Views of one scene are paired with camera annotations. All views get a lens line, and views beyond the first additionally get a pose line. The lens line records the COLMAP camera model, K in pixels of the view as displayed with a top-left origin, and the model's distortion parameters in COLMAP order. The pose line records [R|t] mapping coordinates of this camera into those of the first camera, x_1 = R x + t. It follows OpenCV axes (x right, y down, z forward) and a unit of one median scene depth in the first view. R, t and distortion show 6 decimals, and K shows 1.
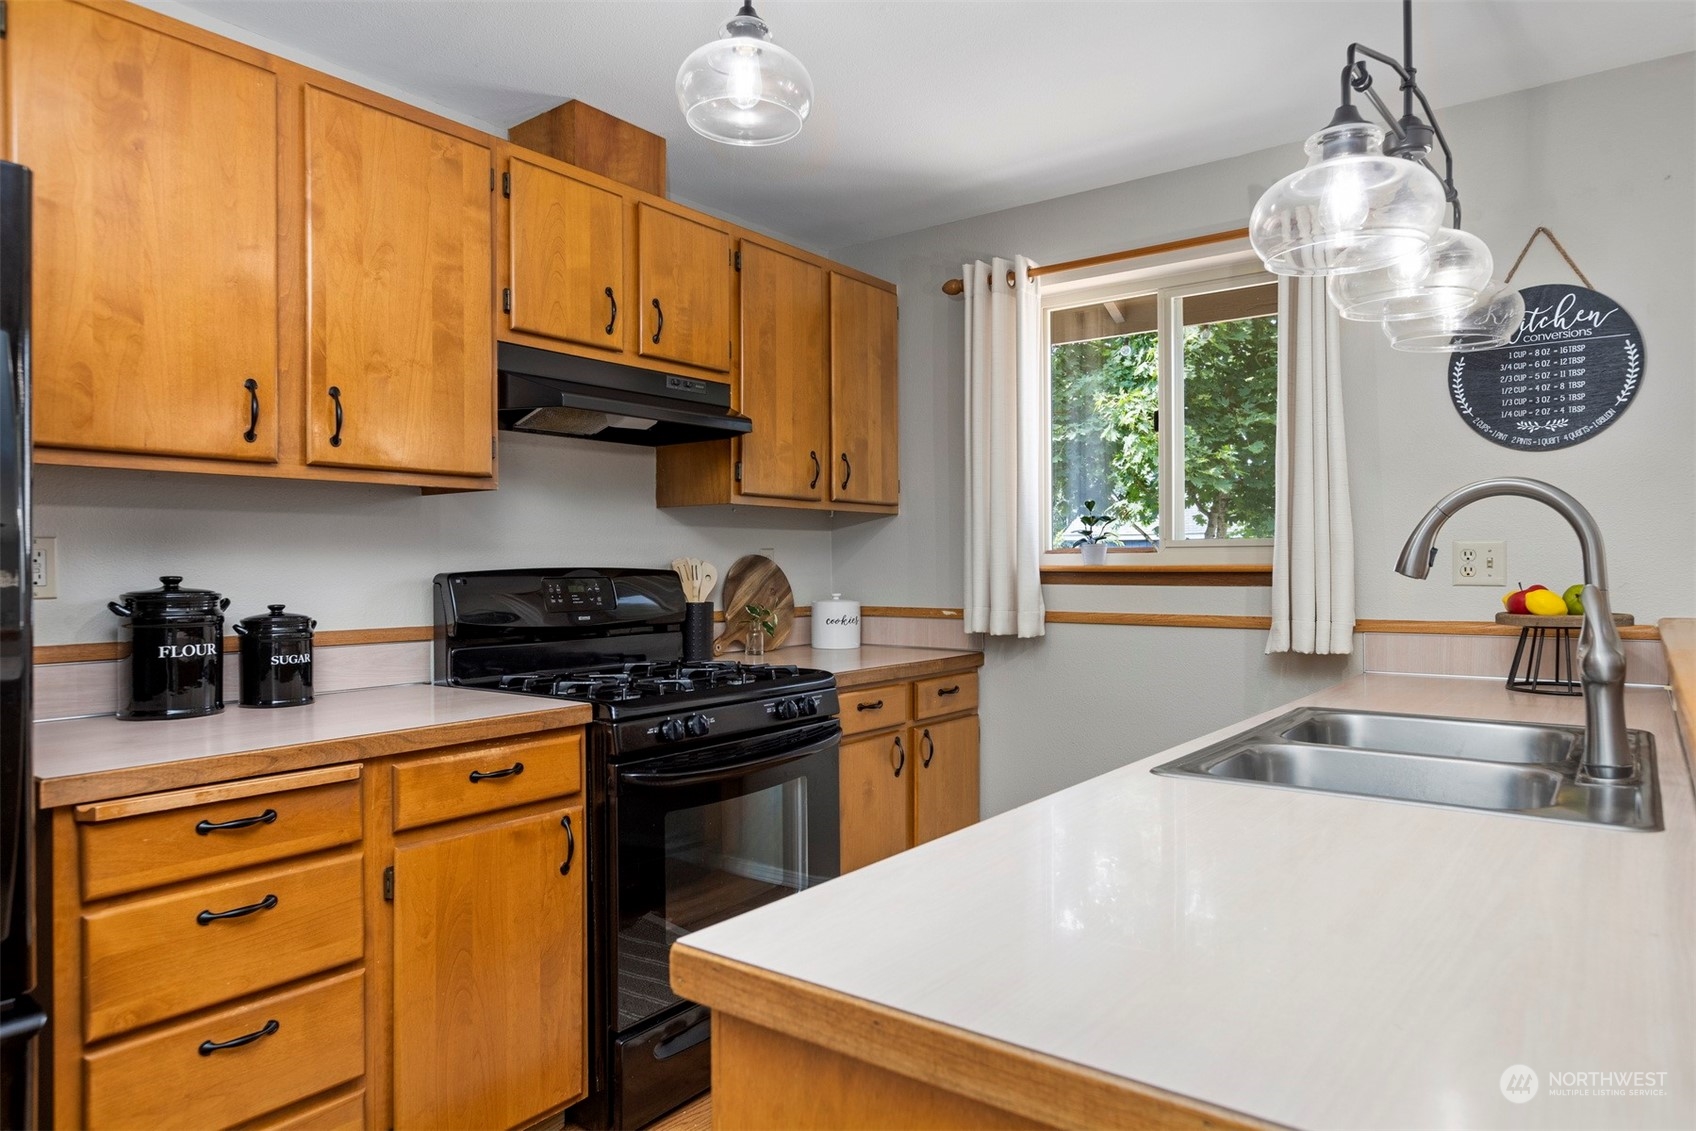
lens RADIAL K [[1056.0, 0, 845.3], [0, 1056.0, 569.6], [0, 0, 1]] dist [-0.001575, 0.001657]
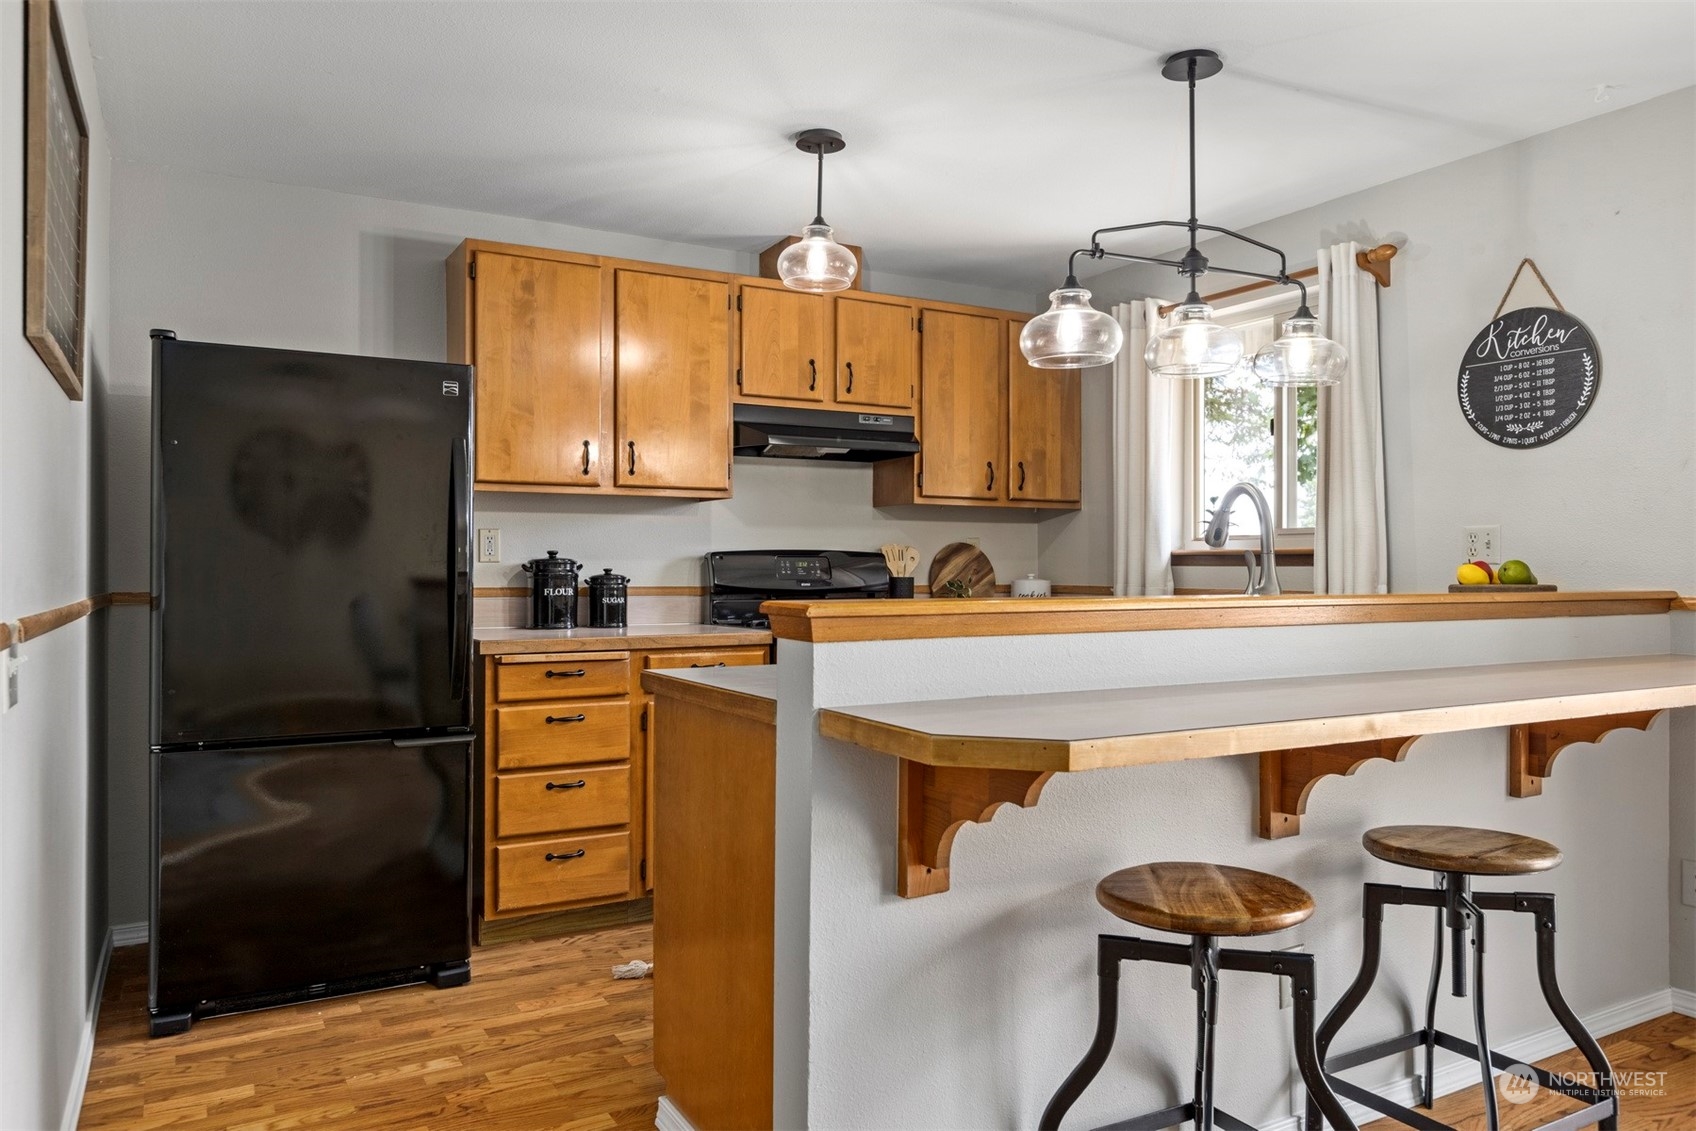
lens RADIAL K [[1187.9, 0, 849.2], [0, 1187.9, 561.7], [0, 0, 1]] dist [0.015253, 0.005095]
pose [[0.919694, 0.003967, -0.392616, 0.499355], [-0.007497, 0.999944, -0.007458, 0.029594], [0.392565, 0.009803, 0.919672, -0.530123]]
